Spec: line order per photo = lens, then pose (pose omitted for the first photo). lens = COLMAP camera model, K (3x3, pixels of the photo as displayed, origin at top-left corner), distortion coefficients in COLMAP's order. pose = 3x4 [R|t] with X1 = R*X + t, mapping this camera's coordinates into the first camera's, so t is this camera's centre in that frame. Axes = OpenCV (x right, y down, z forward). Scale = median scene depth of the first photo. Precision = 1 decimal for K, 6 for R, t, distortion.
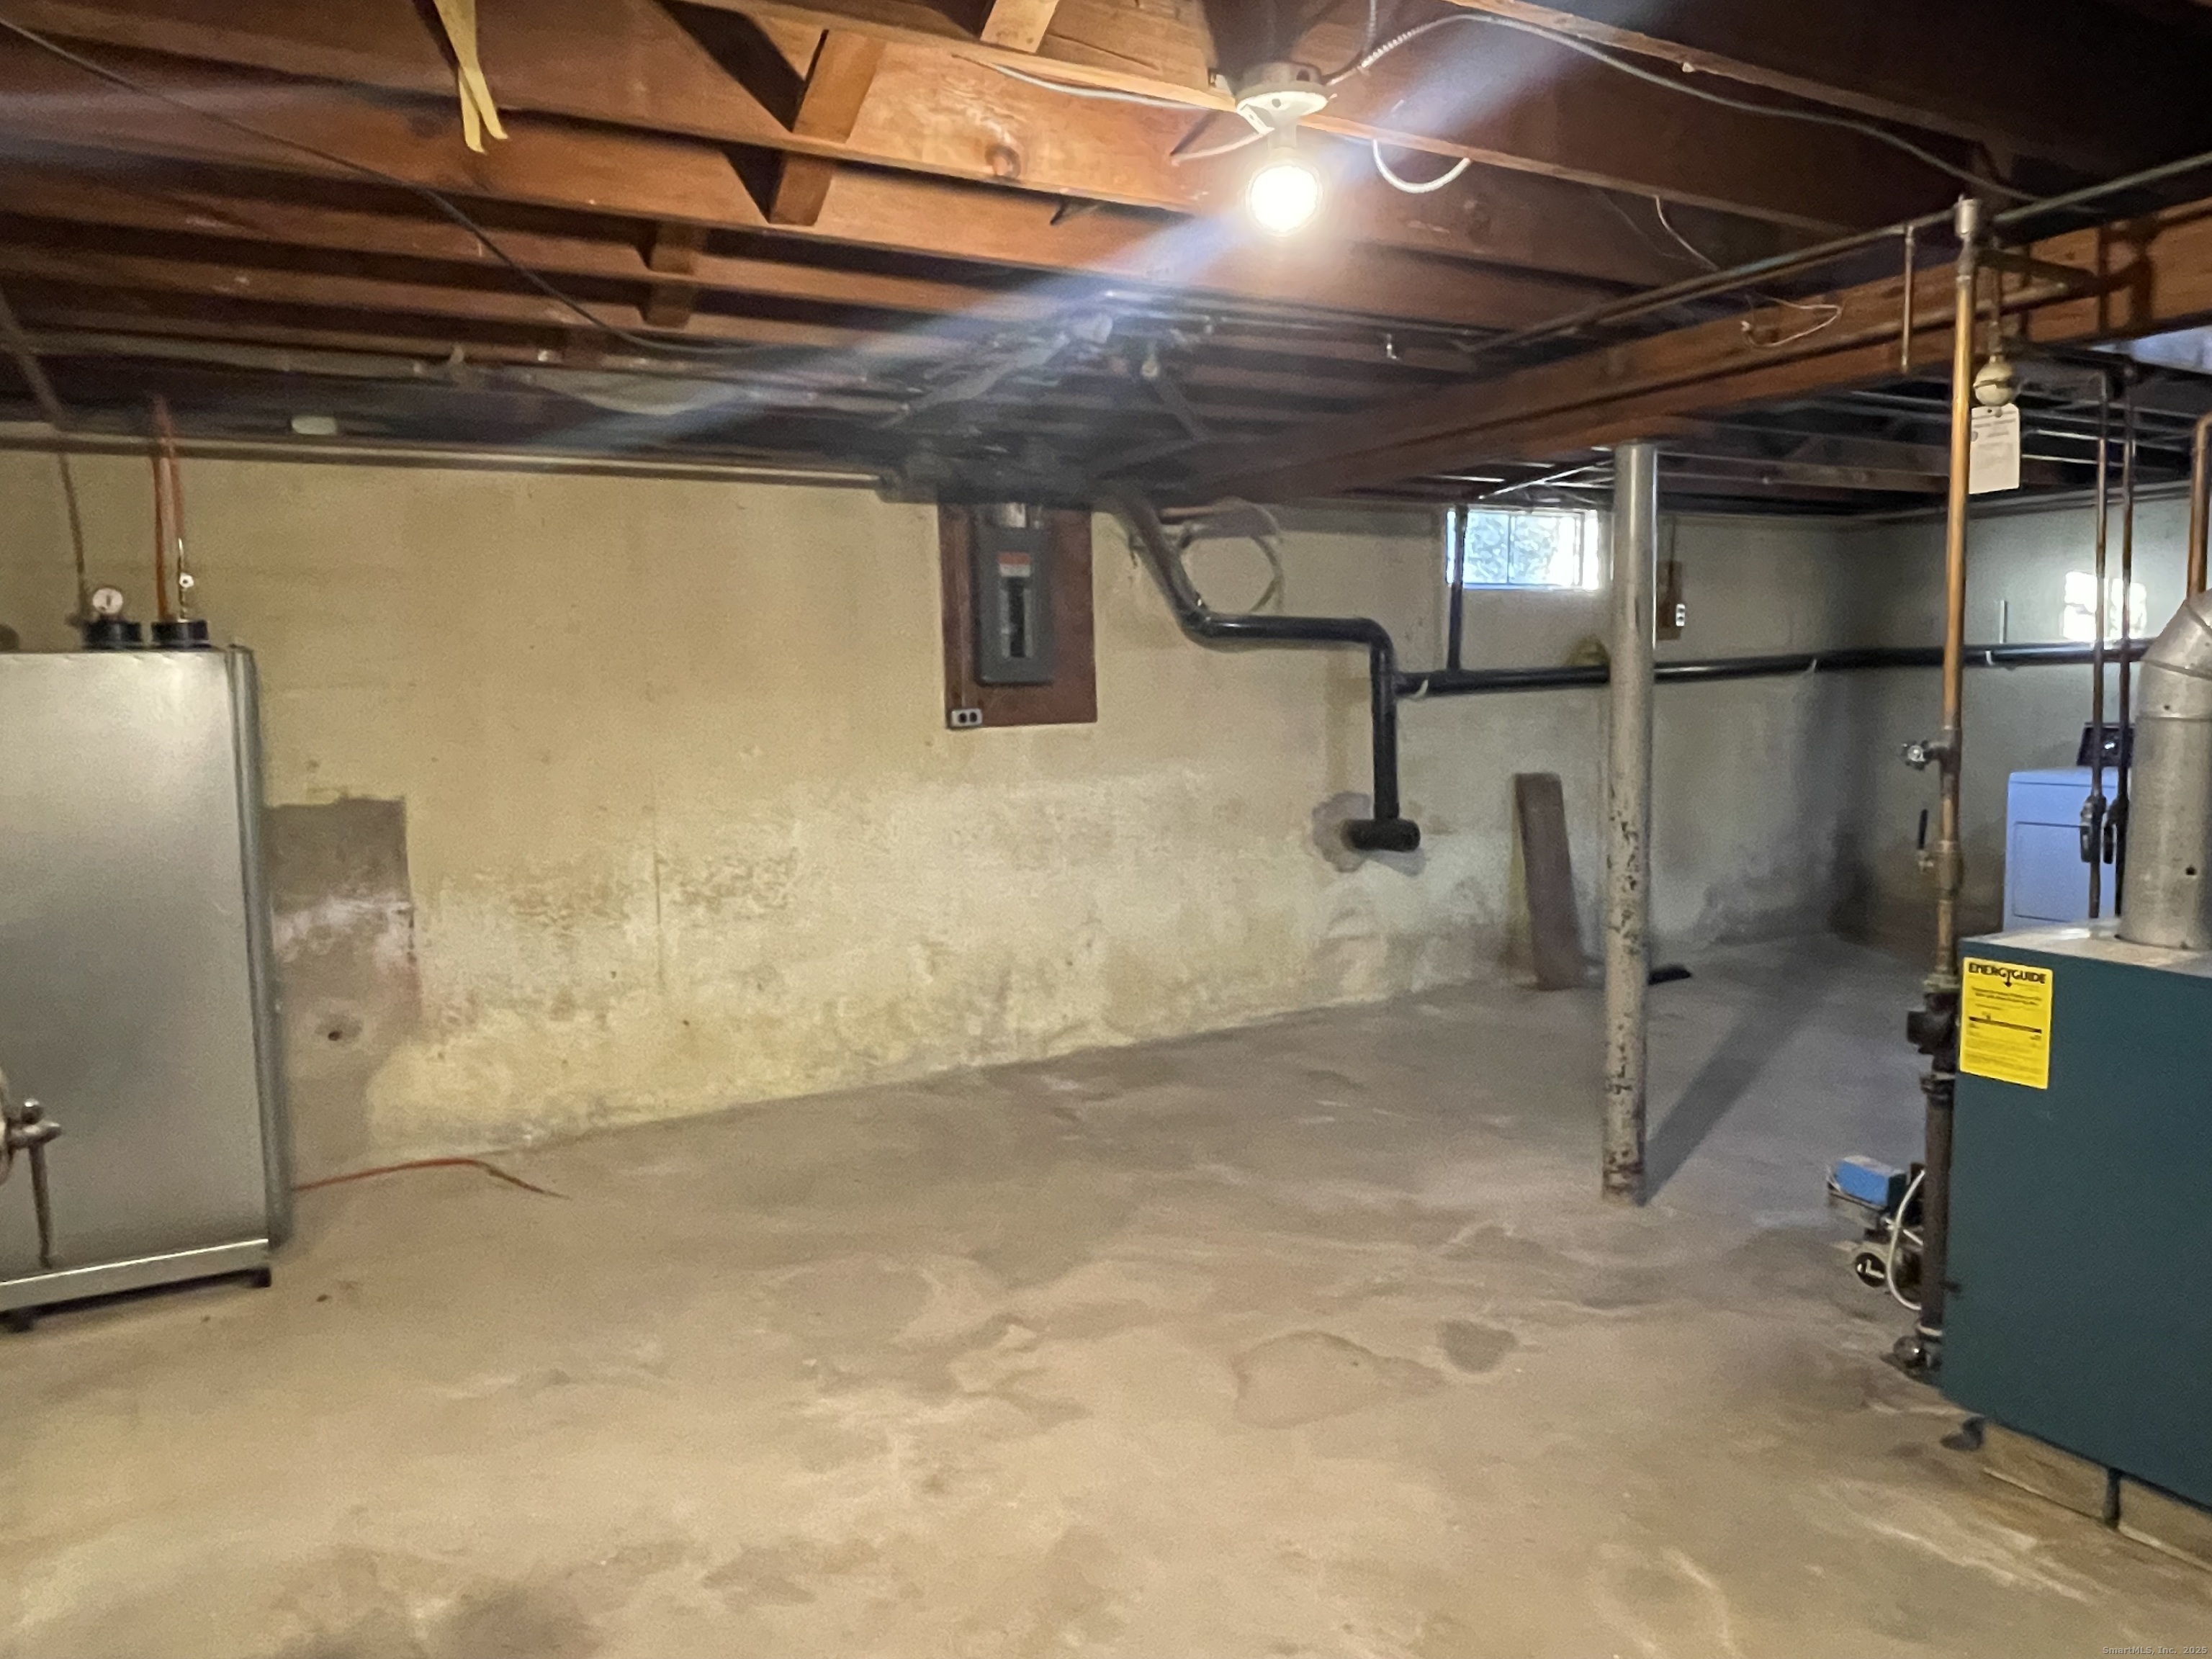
lens RADIAL K [[1492.6, 0, 1101.0], [0, 1492.6, 815.6], [0, 0, 1]] dist [-0.006840, -0.003105]
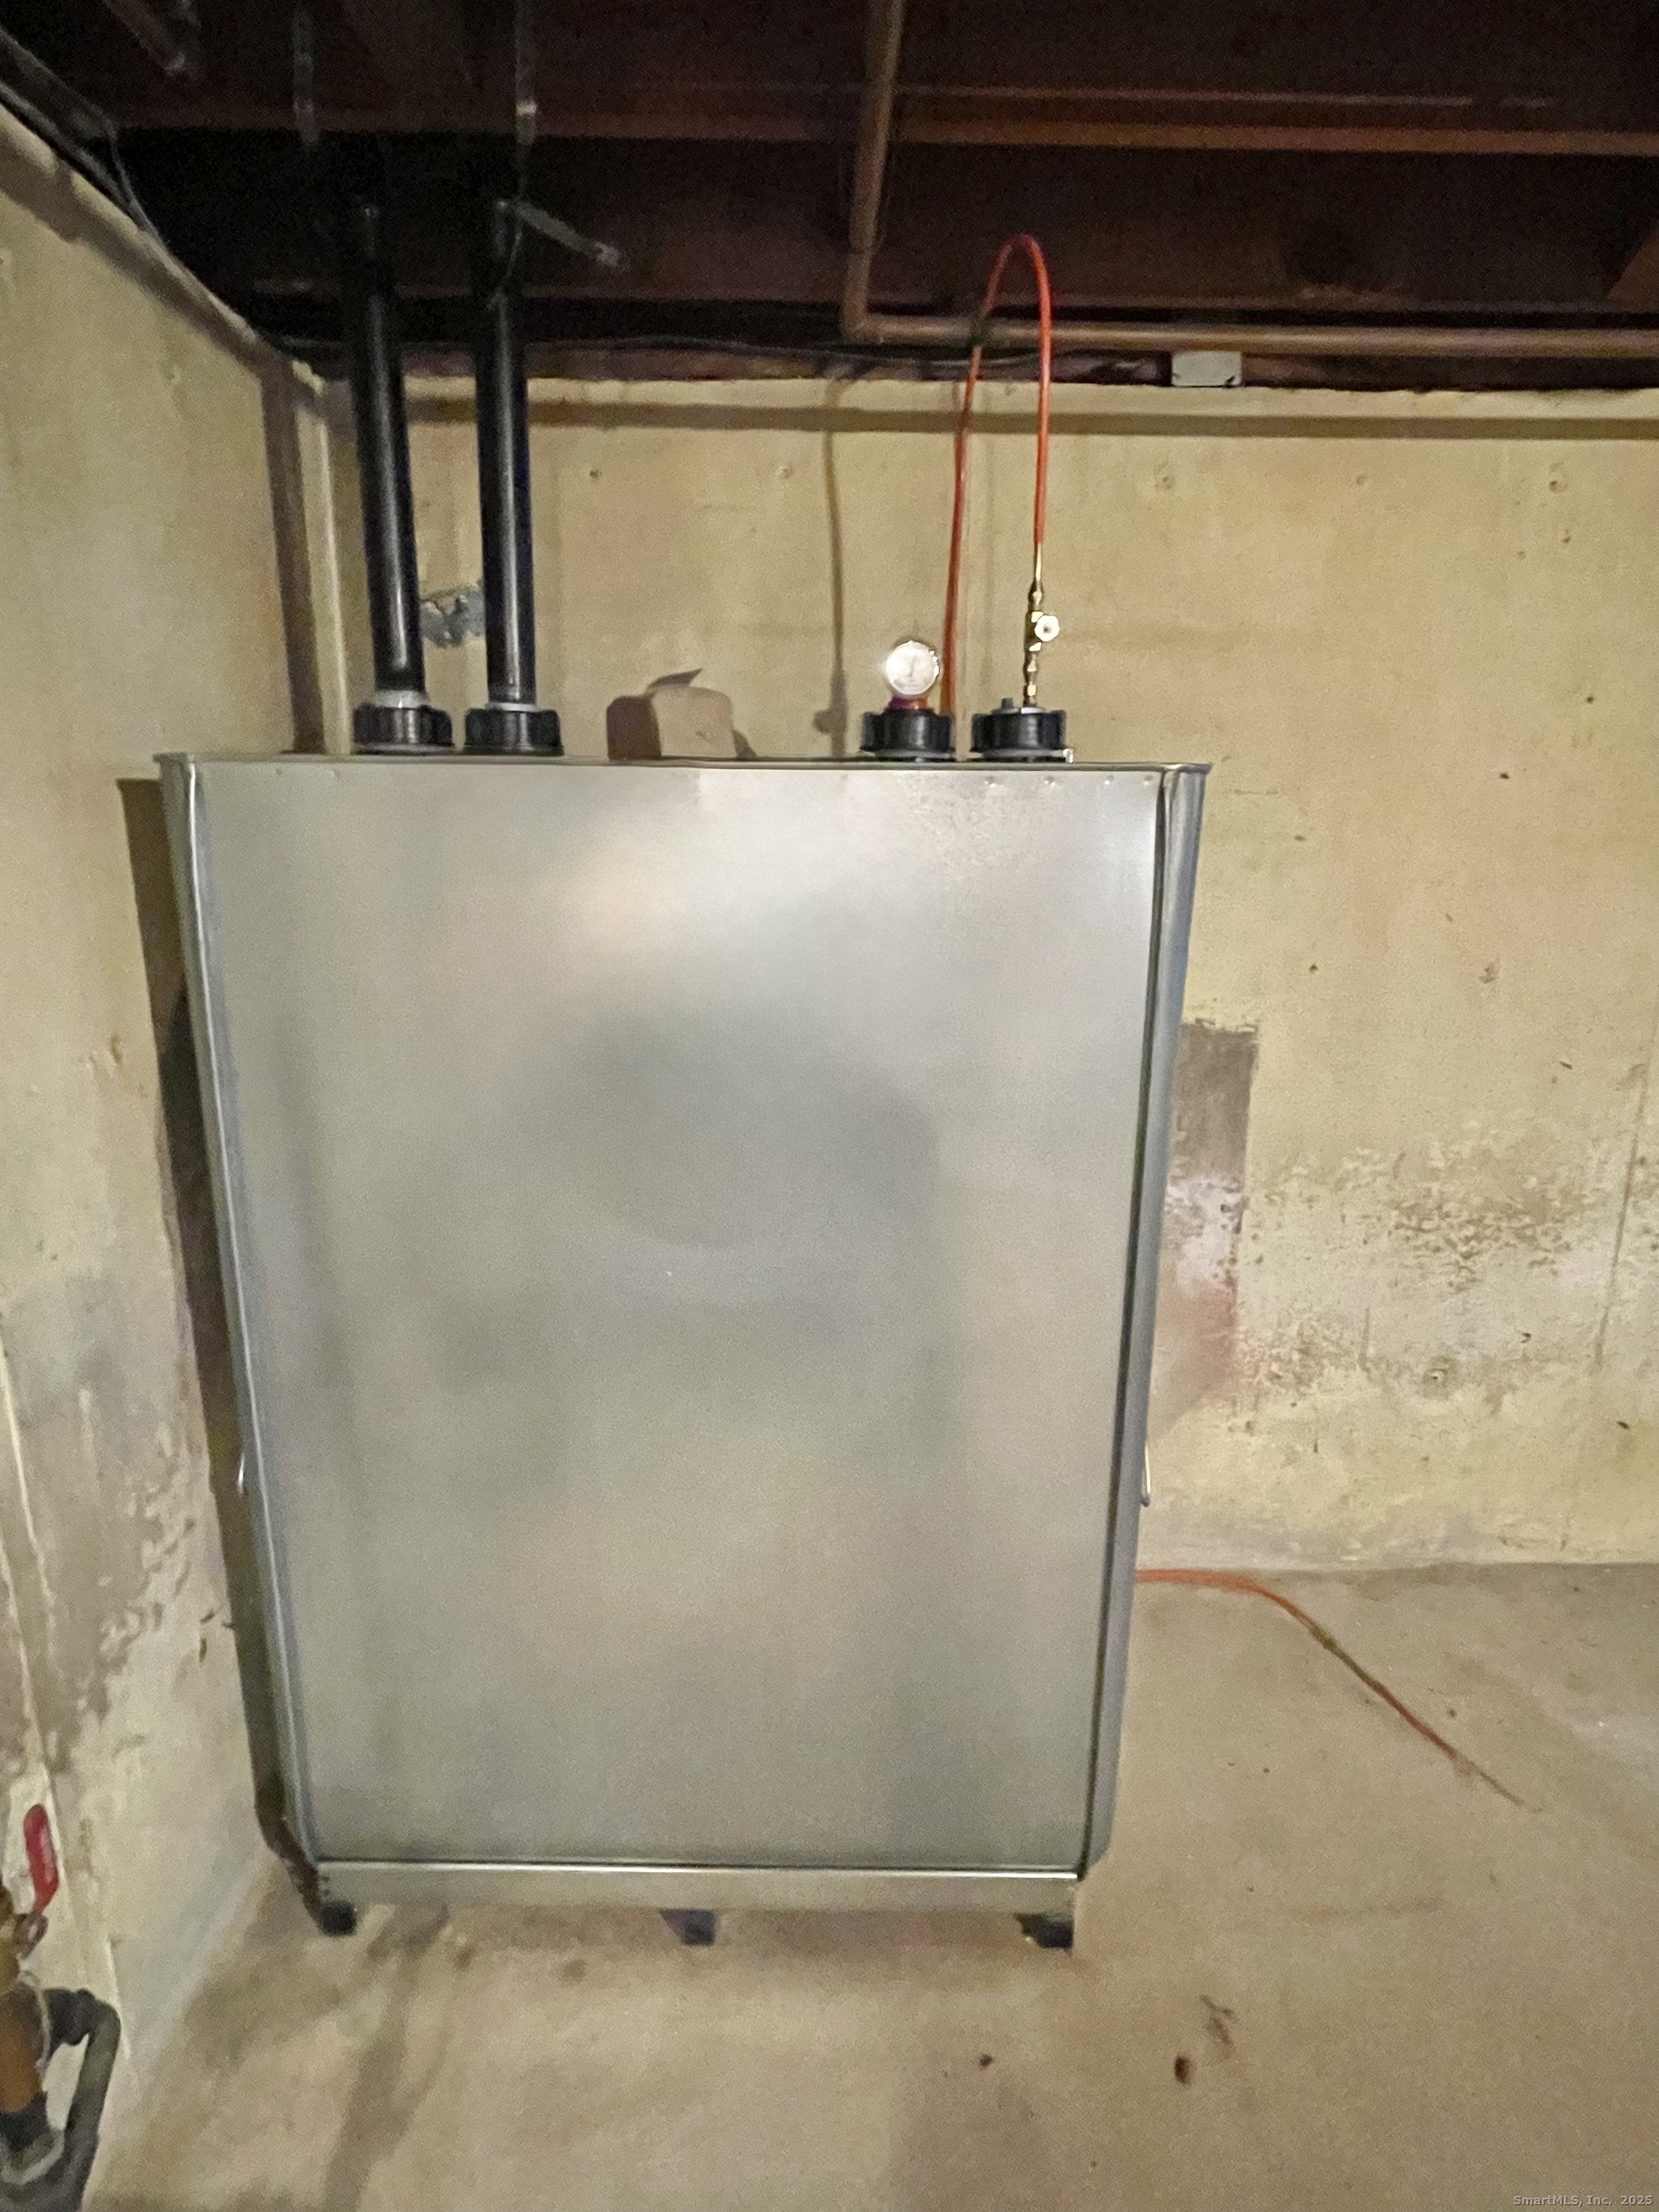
lens RADIAL K [[1187.4, 0, 826.2], [0, 1187.4, 1111.5], [0, 0, 1]] dist [-0.004416, -0.000521]
pose [[0.861607, 0.145585, -0.486248, -0.370659], [-0.067998, 0.982455, 0.173662, -0.049535], [0.503000, -0.116564, 0.856390, 0.483801]]
